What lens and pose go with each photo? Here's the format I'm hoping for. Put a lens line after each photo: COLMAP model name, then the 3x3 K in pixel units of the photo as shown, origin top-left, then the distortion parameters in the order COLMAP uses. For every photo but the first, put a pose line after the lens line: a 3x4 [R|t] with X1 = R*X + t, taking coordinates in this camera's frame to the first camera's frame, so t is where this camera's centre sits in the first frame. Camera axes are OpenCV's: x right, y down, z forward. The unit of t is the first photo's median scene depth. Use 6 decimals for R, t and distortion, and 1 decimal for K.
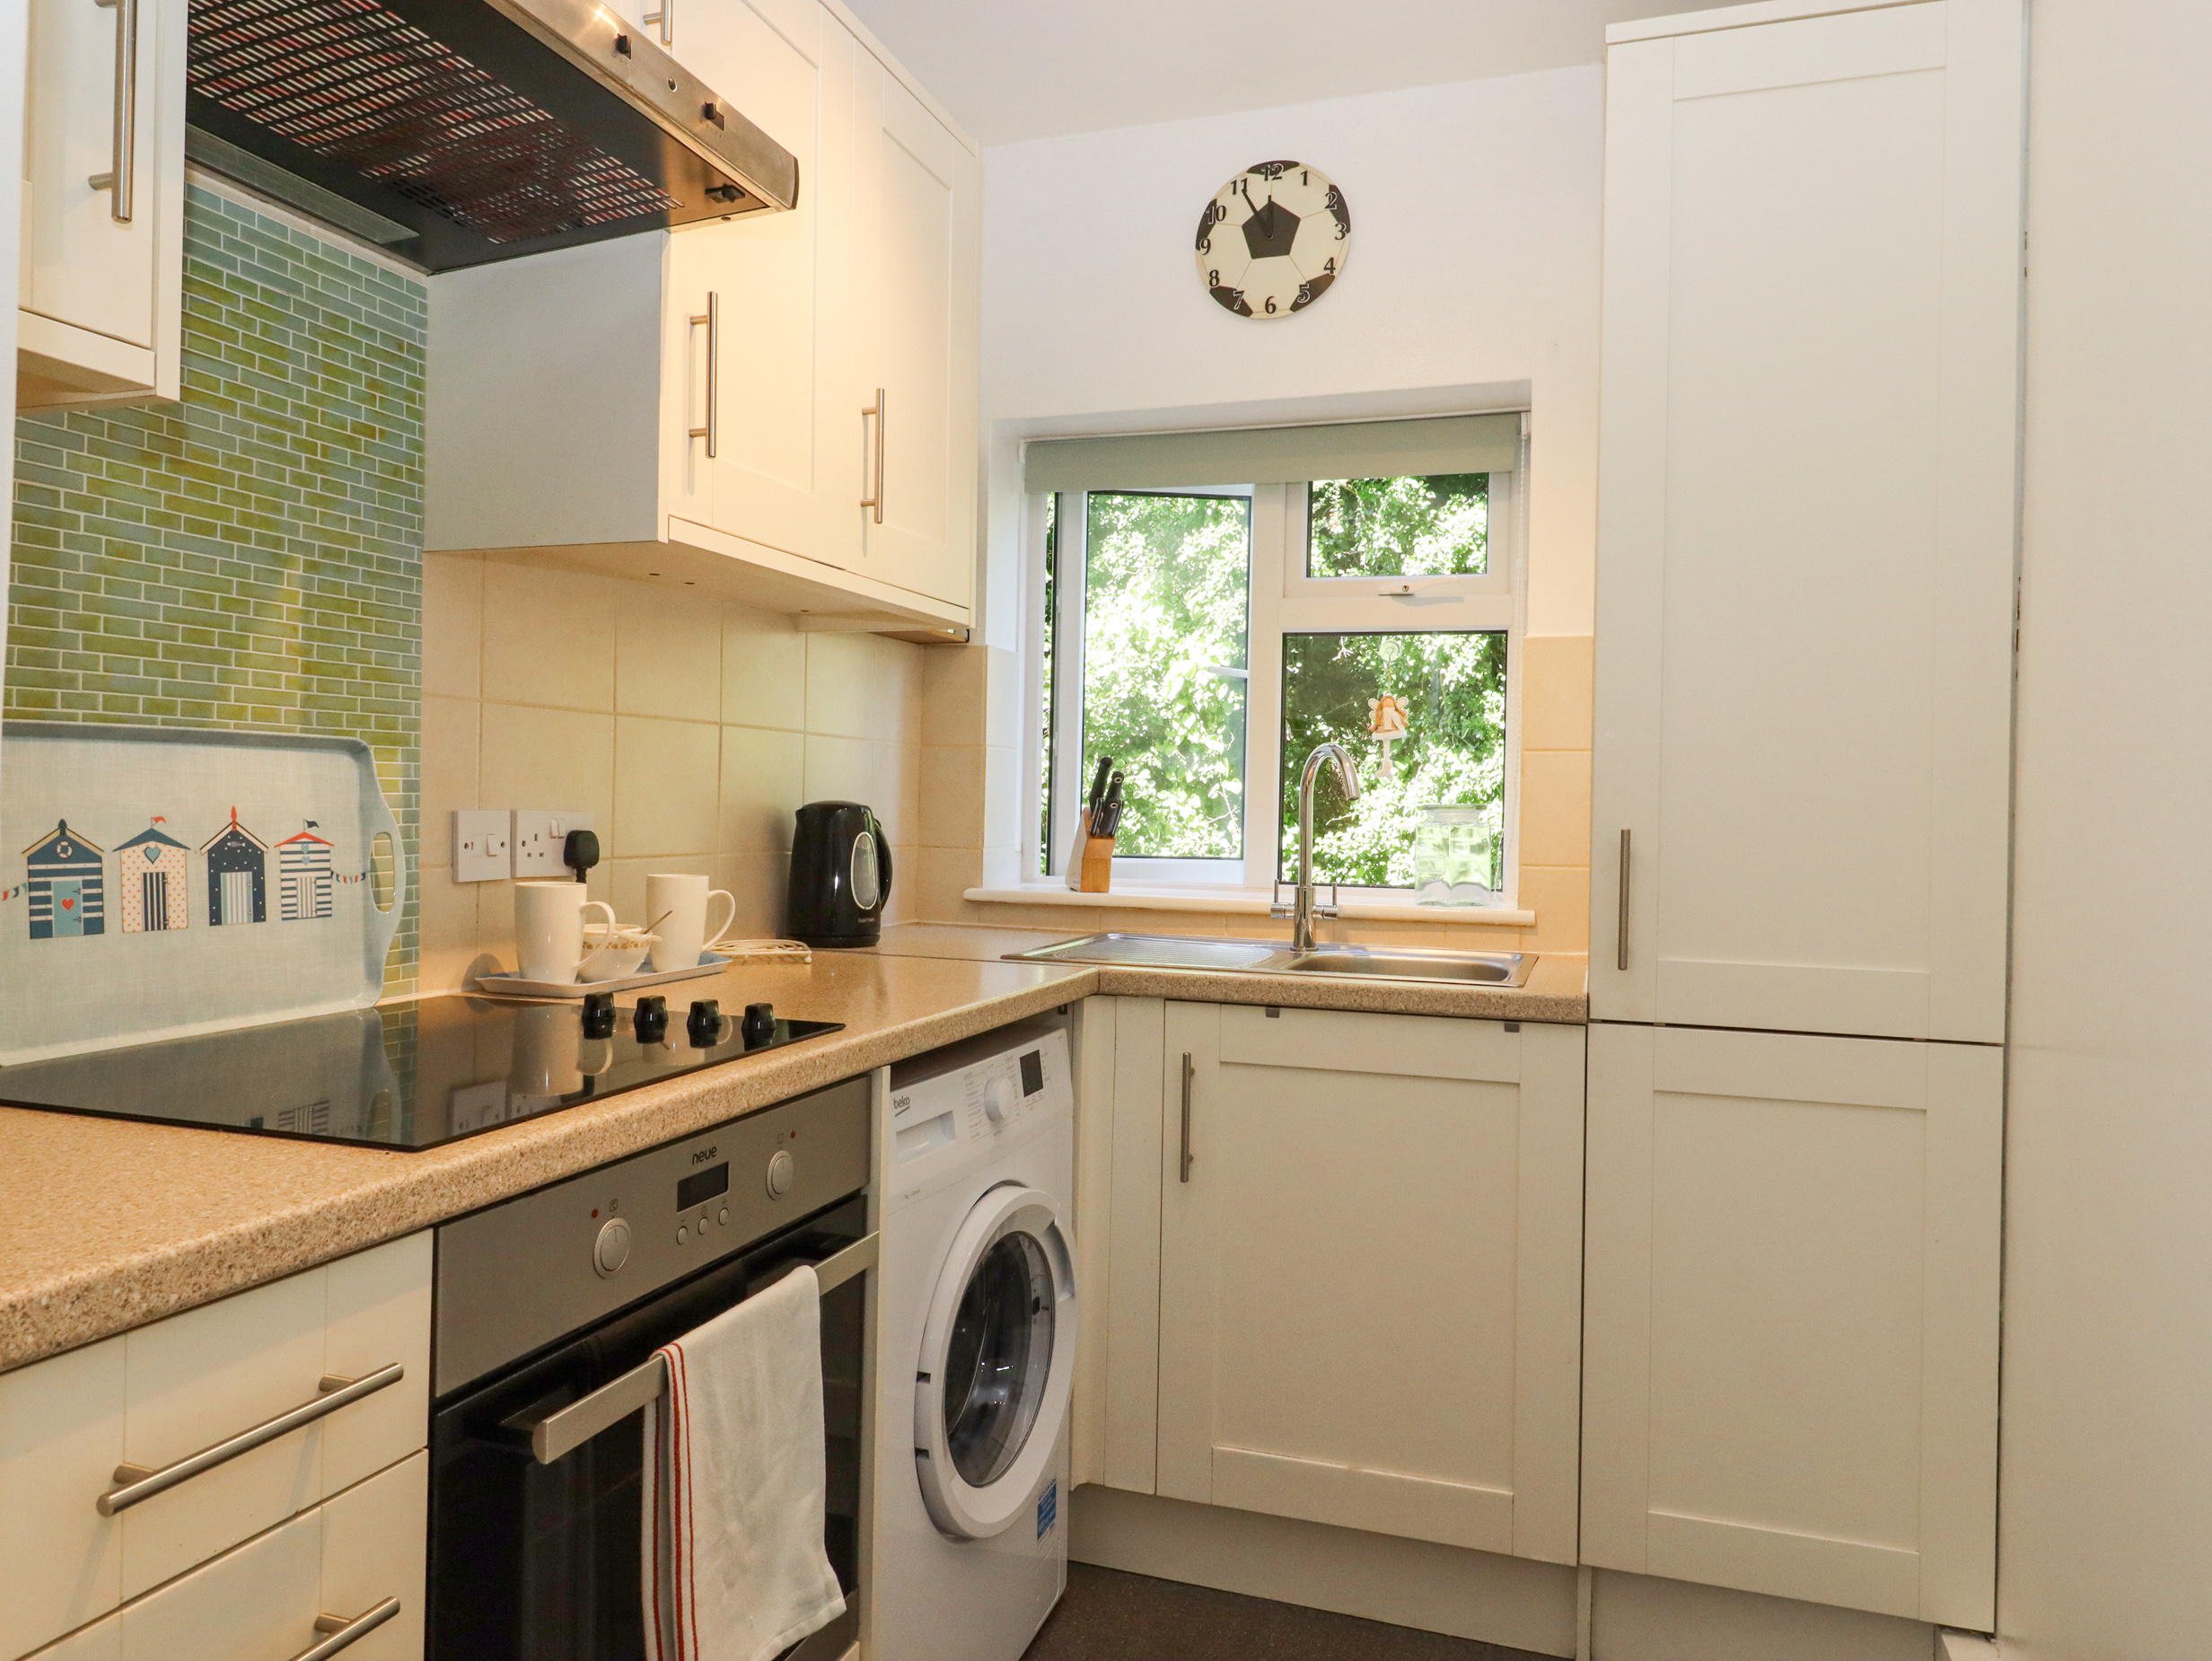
lens RADIAL K [[1464.1, 0, 1157.5], [0, 1464.1, 806.5], [0, 0, 1]] dist [0.007675, -0.004484]
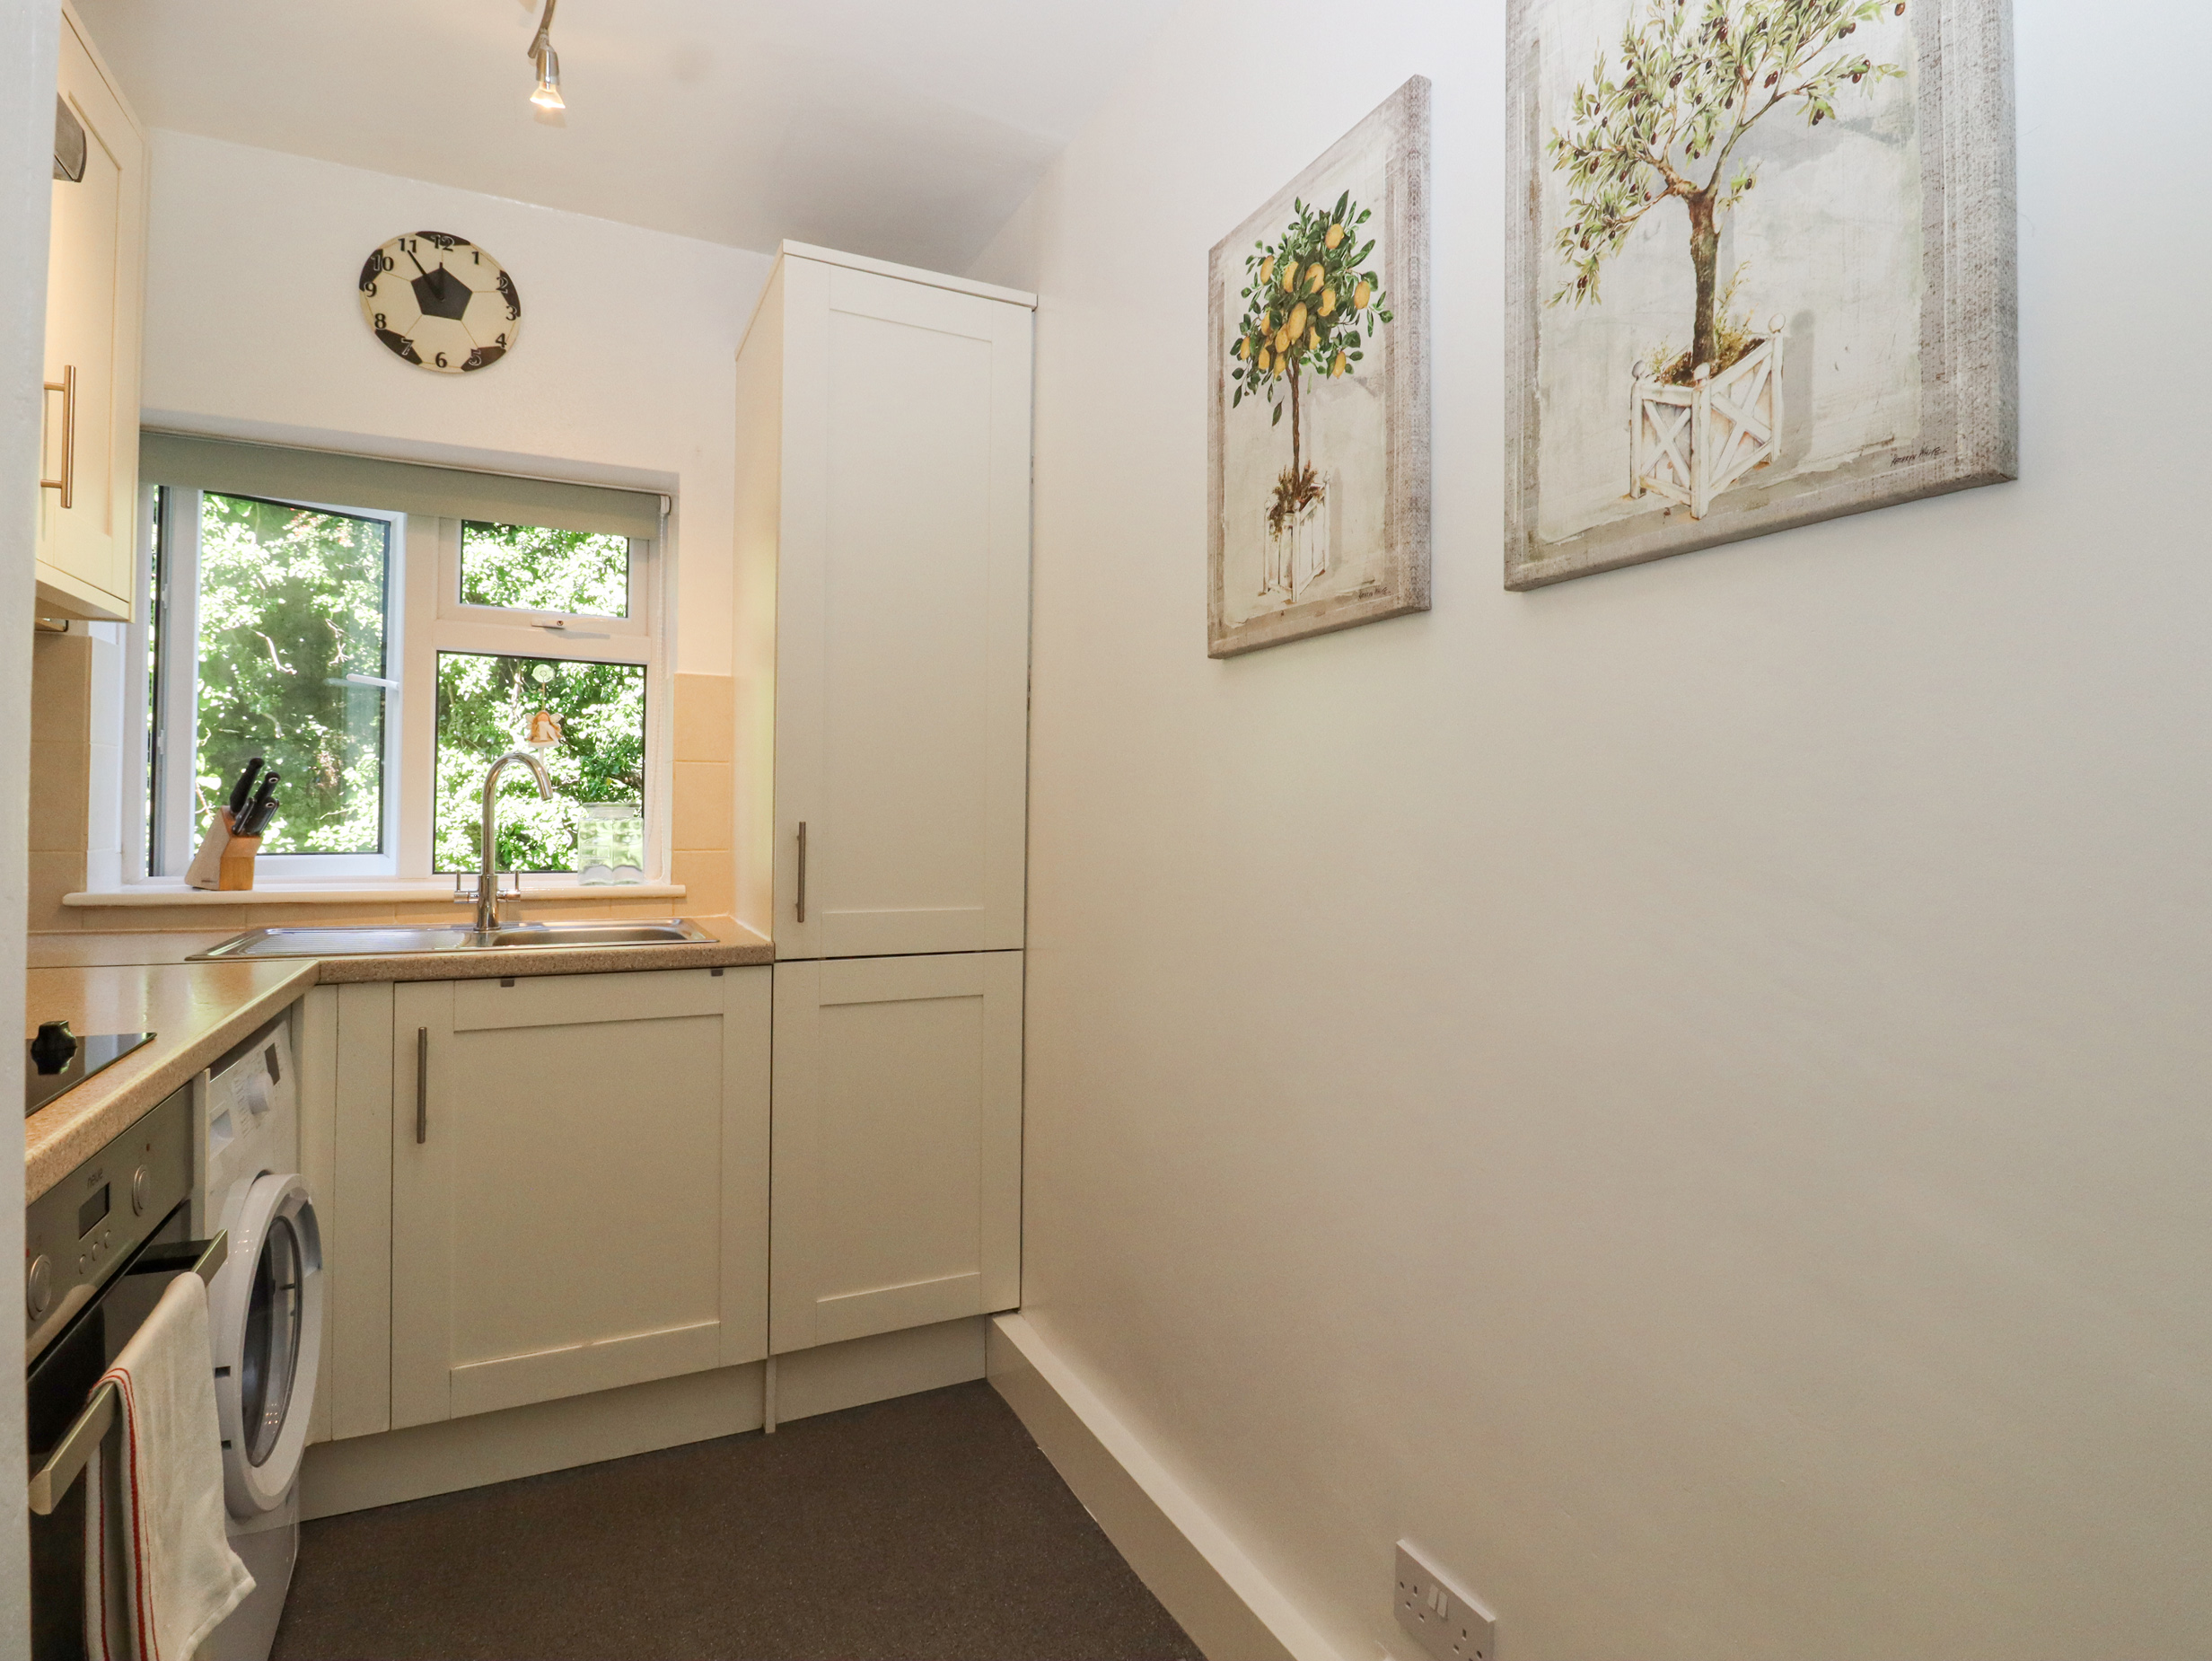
lens RADIAL K [[1145.9, 0, 1136.7], [0, 1145.9, 810.5], [0, 0, 1]] dist [-0.000890, -0.011948]
pose [[0.711202, -0.007658, 0.702946, -0.162836], [0.001038, 0.999951, 0.009843, -0.004125], [-0.702987, -0.006270, 0.711175, -0.001355]]
